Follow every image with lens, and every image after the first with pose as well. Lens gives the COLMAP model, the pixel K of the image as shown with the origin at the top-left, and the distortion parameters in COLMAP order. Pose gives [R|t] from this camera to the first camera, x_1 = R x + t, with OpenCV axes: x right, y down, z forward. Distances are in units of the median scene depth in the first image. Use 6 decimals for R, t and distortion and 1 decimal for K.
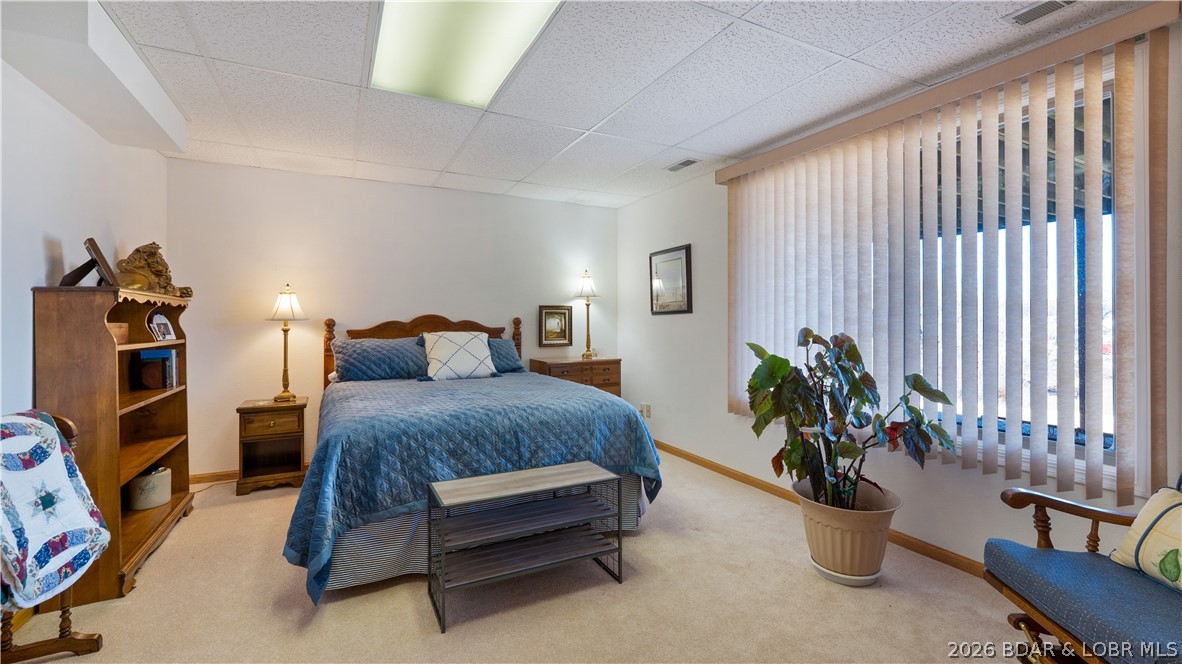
lens RADIAL K [[486.2, 0, 566.2], [0, 486.2, 324.9], [0, 0, 1]] dist [-0.008177, -0.000754]
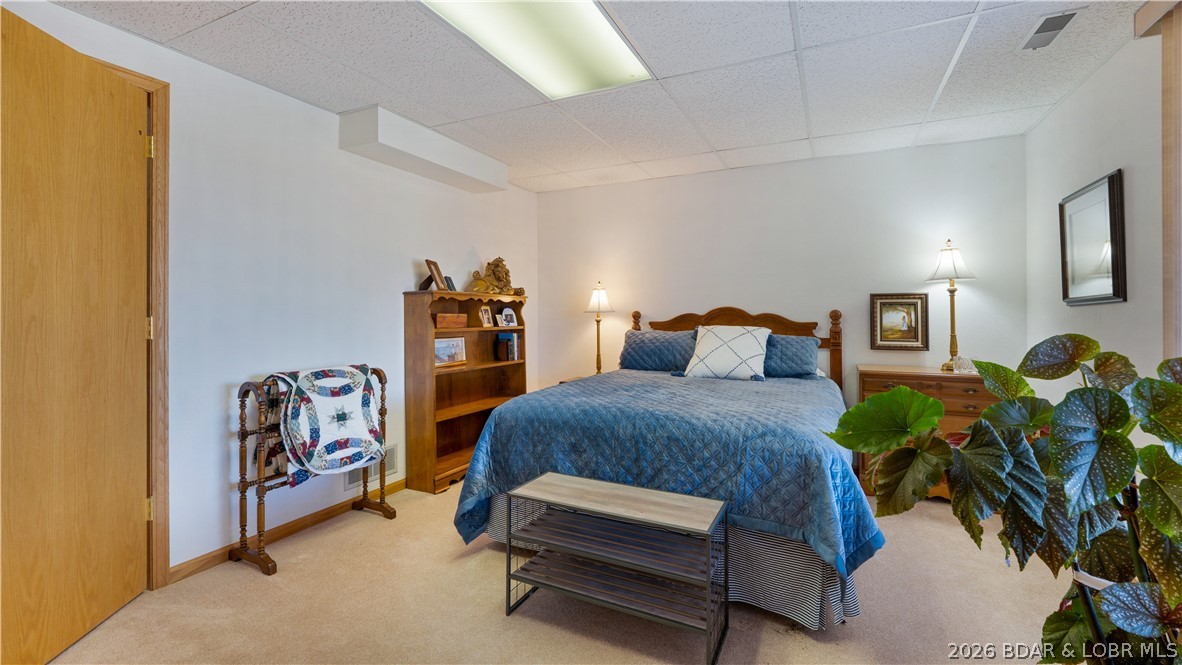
lens RADIAL K [[486.2, 0, 591.7], [0, 486.2, 319.7], [0, 0, 1]] dist [-0.008177, -0.000754]
pose [[0.621723, 0.015137, -0.783091, 0.405822], [-0.011049, 0.999883, 0.010555, -0.004757], [0.783159, 0.002090, 0.621818, 0.305178]]
